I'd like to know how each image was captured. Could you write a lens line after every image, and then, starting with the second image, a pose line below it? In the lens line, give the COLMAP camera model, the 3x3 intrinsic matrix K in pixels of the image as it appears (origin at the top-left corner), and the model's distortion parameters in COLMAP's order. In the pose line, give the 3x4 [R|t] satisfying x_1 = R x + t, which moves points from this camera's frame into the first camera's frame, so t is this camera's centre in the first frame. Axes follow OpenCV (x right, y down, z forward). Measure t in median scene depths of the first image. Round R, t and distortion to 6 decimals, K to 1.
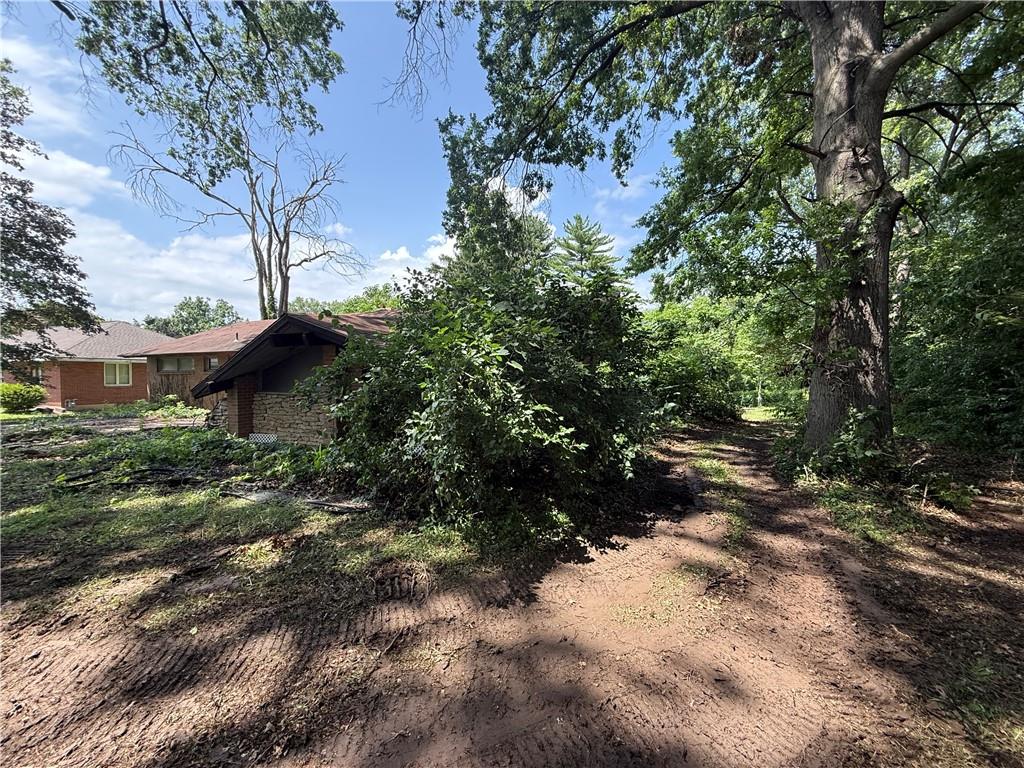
lens RADIAL K [[407.7, 0, 511.5], [0, 407.7, 383.6], [0, 0, 1]] dist [0.002768, -0.000635]
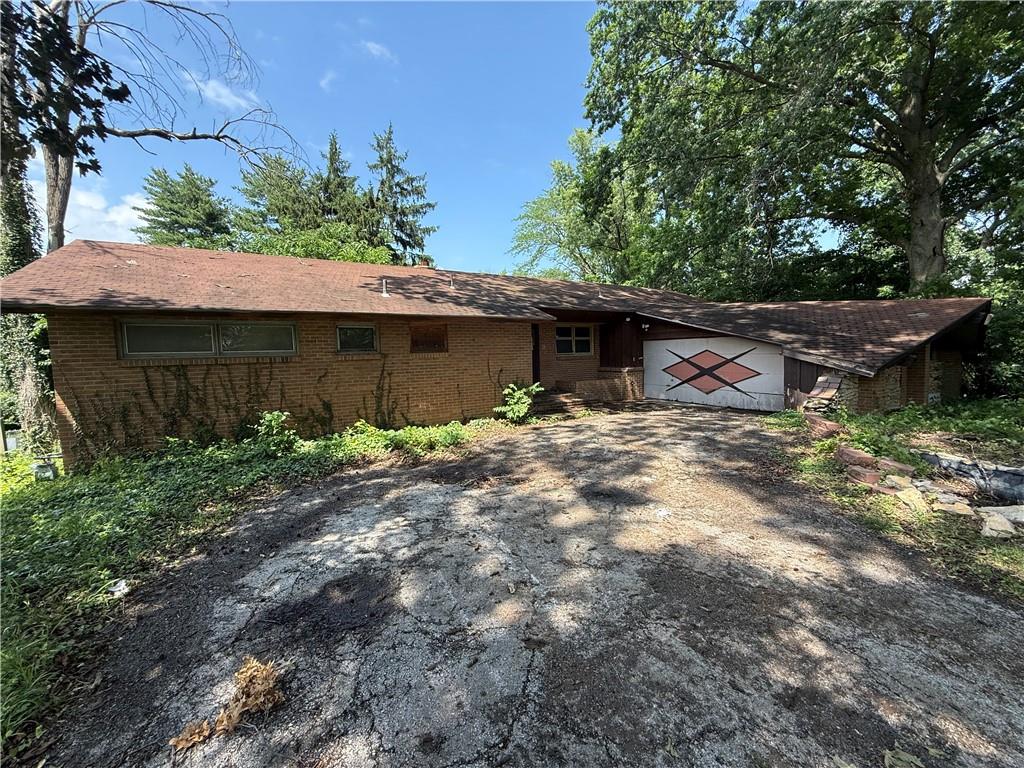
lens RADIAL K [[407.7, 0, 512.2], [0, 407.7, 385.2], [0, 0, 1]] dist [0.002768, -0.000635]
pose [[0.612522, -0.066553, 0.787647, -0.653740], [0.041523, 0.997783, 0.052017, -0.007193], [-0.789362, 0.000844, 0.613927, 0.361560]]
